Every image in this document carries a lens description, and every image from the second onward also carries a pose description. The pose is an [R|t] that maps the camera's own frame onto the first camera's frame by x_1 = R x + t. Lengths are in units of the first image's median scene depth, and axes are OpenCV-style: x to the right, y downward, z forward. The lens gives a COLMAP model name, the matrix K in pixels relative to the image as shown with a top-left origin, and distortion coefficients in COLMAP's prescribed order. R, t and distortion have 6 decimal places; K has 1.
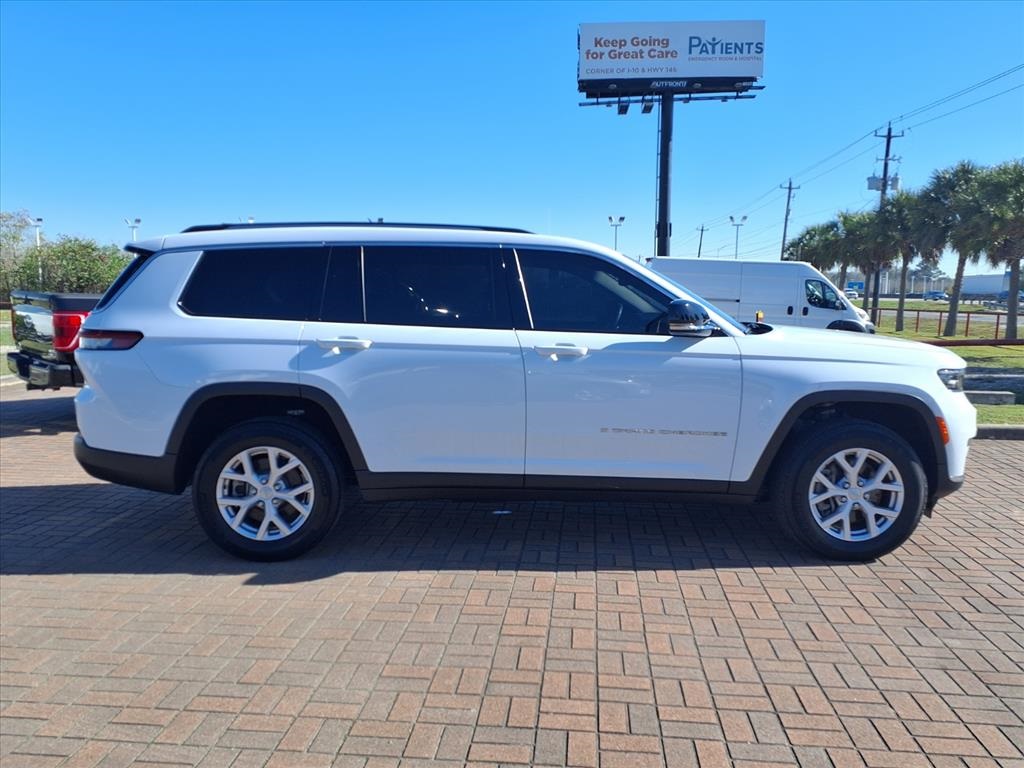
lens RADIAL K [[831.2, 0, 512.0], [0, 831.2, 384.0], [0, 0, 1]] dist [0.049643, 0.000050]
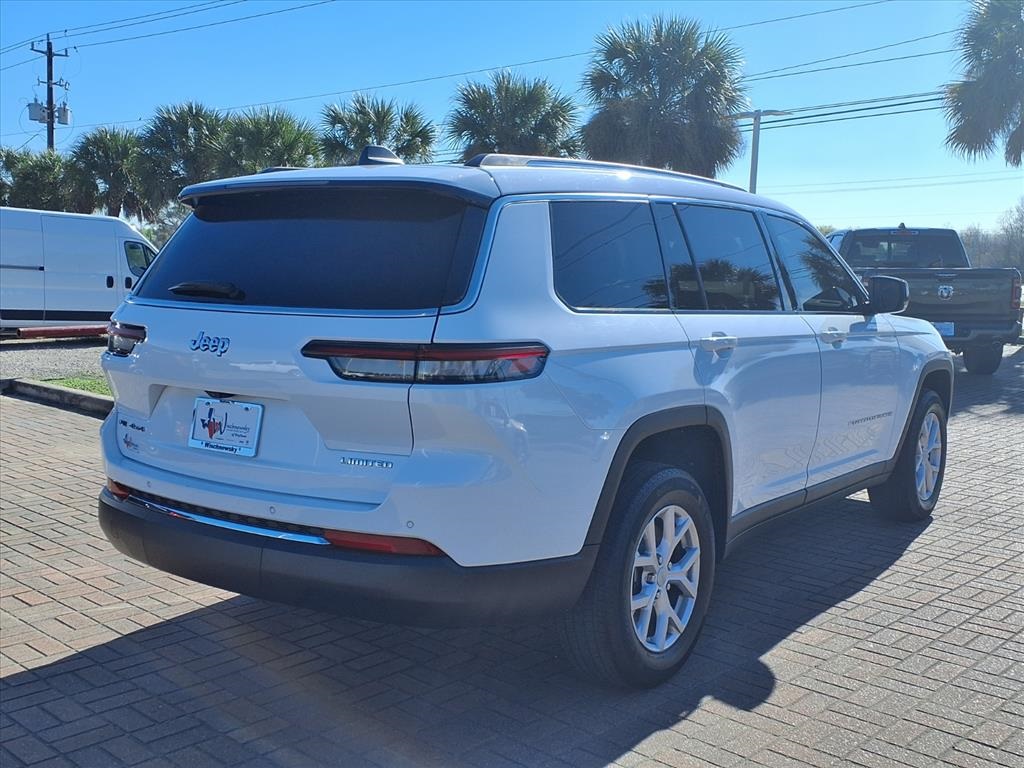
lens RADIAL K [[1102.2, 0, 512.0], [0, 1102.2, 384.0], [0, 0, 1]] dist [0.003737, 0.010818]
pose [[0.605641, -0.085942, 0.791084, -1.024447], [0.079553, 0.995709, 0.047267, -0.069977], [-0.791752, 0.034306, 0.609879, 0.557635]]
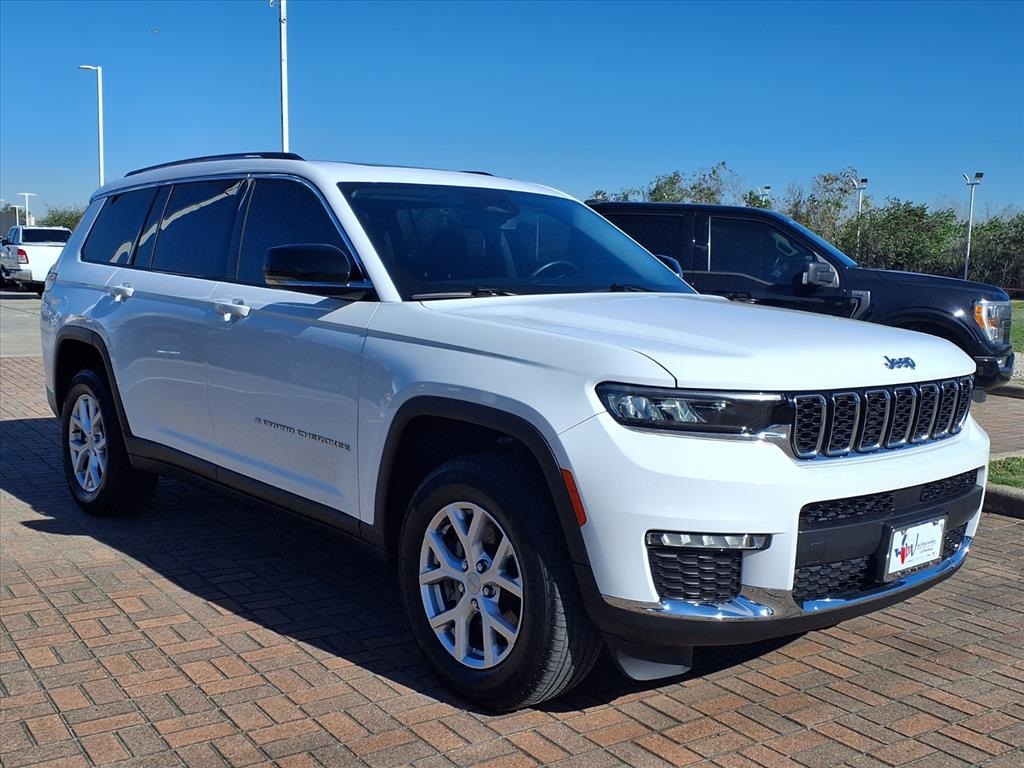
lens RADIAL K [[1171.3, 0, 512.0], [0, 1171.3, 384.0], [0, 0, 1]] dist [0.007269, 0.004851]
pose [[0.626357, 0.092466, -0.774033, 1.040641], [-0.106568, 0.993775, 0.032480, -0.033467], [0.772218, 0.062143, 0.632312, 0.509978]]
